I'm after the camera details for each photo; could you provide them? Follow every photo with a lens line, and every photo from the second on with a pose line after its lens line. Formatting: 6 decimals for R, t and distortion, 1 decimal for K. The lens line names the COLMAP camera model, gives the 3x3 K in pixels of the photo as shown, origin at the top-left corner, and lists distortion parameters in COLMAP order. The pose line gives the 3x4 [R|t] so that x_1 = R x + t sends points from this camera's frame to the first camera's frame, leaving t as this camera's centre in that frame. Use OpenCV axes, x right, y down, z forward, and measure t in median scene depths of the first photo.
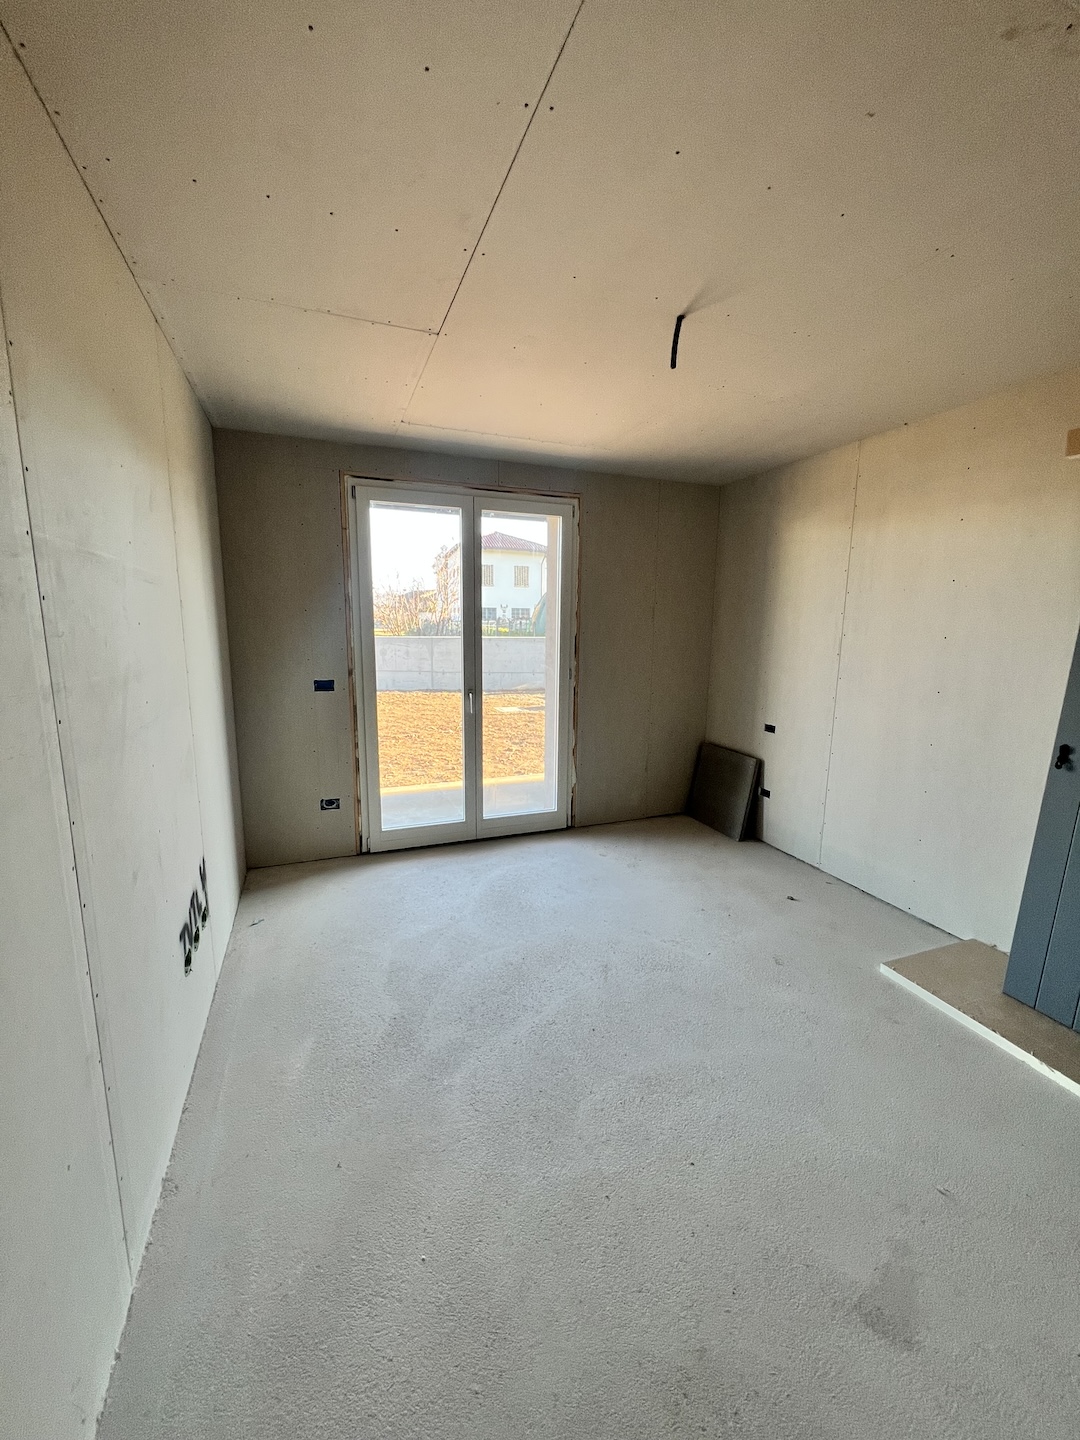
lens RADIAL K [[579.8, 0, 542.7], [0, 579.8, 721.6], [0, 0, 1]] dist [-0.001035, 0.000706]
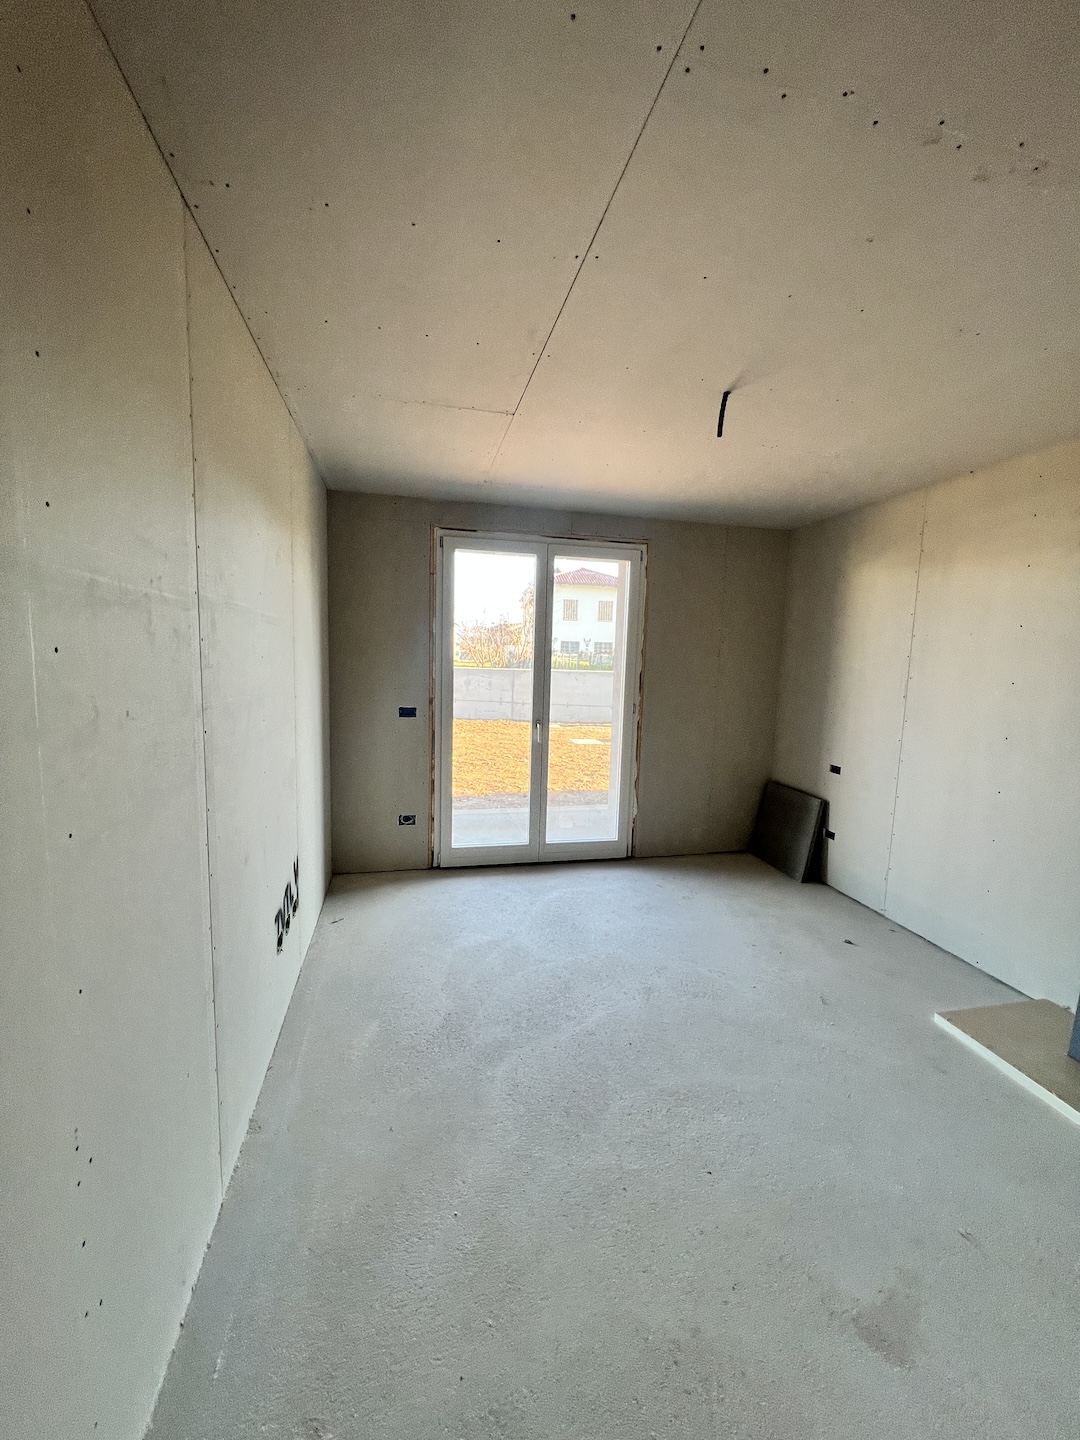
lens RADIAL K [[579.8, 0, 542.4], [0, 579.8, 721.3], [0, 0, 1]] dist [-0.001035, 0.000706]
pose [[0.989670, 0.033860, -0.139306, 0.039901], [-0.041718, 0.997676, -0.053878, 0.005435], [0.137158, 0.059133, 0.988783, -0.072911]]
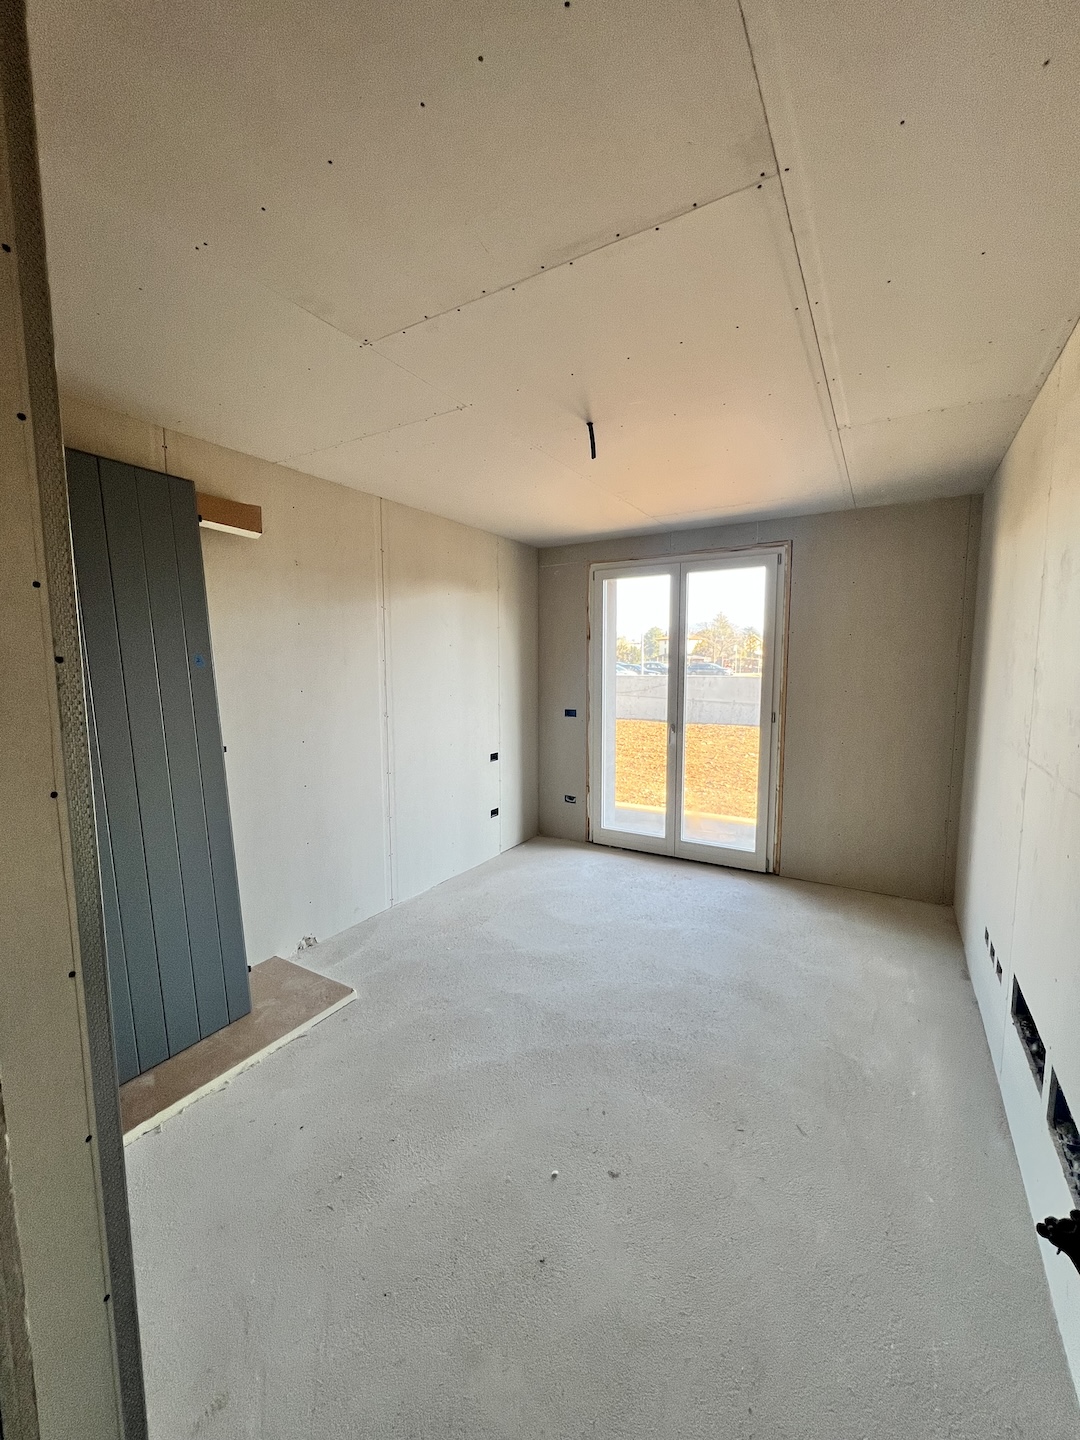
lens RADIAL K [[579.8, 0, 540.6], [0, 579.8, 723.2], [0, 0, 1]] dist [-0.001035, 0.000706]
pose [[0.607509, 0.073295, -0.790924, 0.794859], [-0.119173, 0.992873, 0.000473, -0.034255], [0.785322, 0.093970, 0.611914, 0.096234]]
